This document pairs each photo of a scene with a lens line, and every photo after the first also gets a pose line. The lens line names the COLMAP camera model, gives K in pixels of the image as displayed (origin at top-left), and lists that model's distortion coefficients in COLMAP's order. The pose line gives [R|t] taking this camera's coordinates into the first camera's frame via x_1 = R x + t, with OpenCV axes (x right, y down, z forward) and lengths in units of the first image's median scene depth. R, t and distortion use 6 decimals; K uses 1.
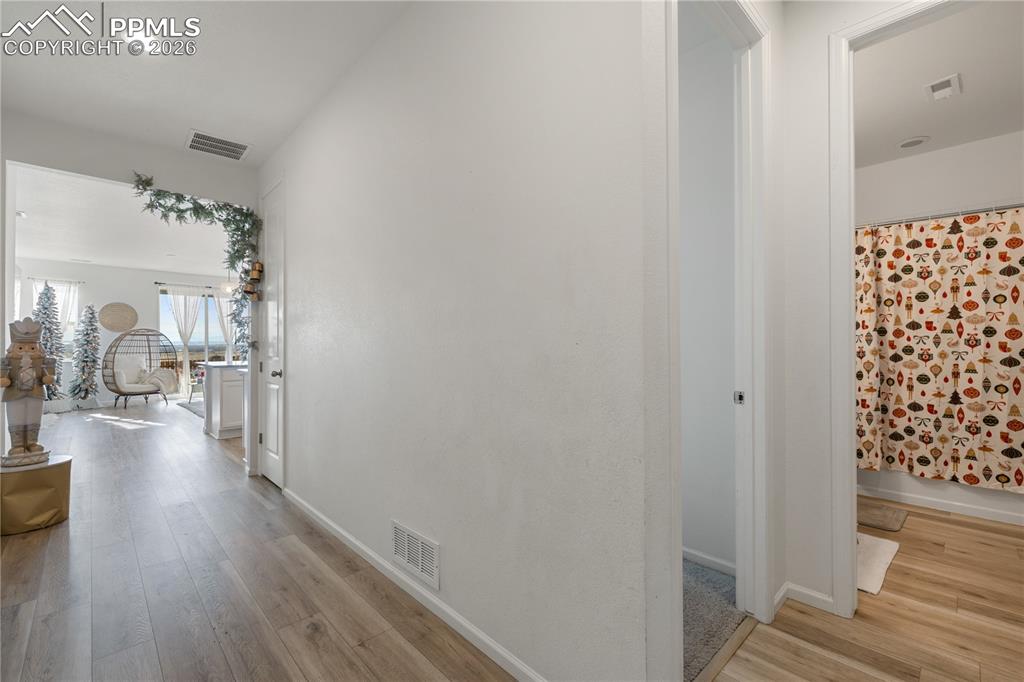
lens RADIAL K [[435.8, 0, 511.7], [0, 435.8, 345.6], [0, 0, 1]] dist [0.000075, -0.000257]
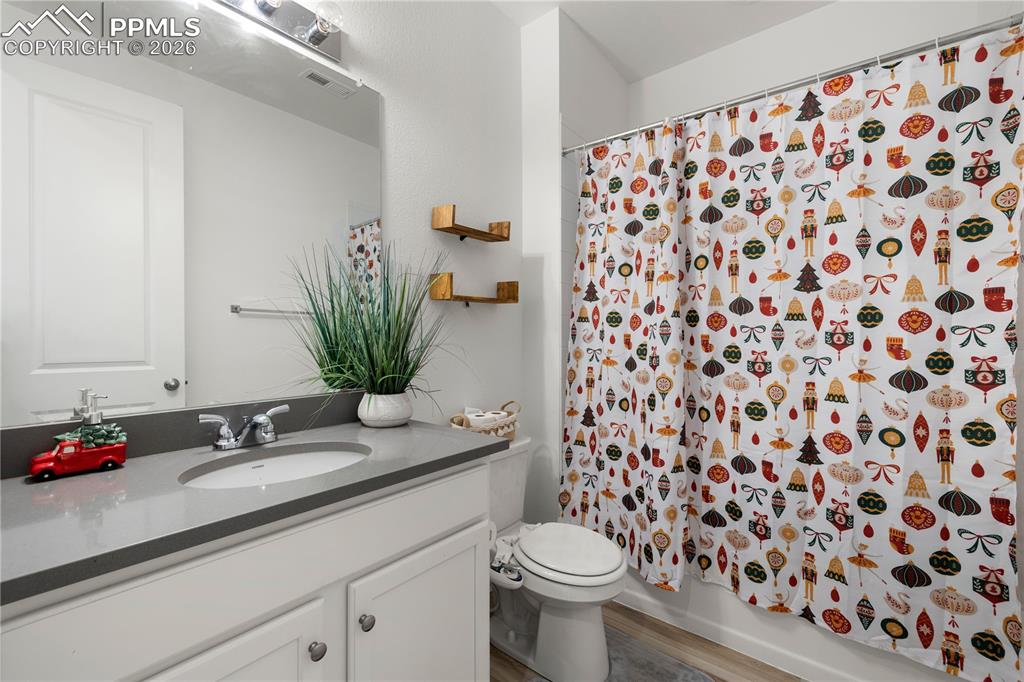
lens RADIAL K [[435.8, 0, 508.2], [0, 435.8, 341.8], [0, 0, 1]] dist [0.000075, -0.000257]
pose [[0.992283, 0.002354, 0.123968, 0.607977], [-0.002257, 0.999997, -0.000925, -0.002741], [-0.123970, 0.000638, 0.992286, 0.542896]]
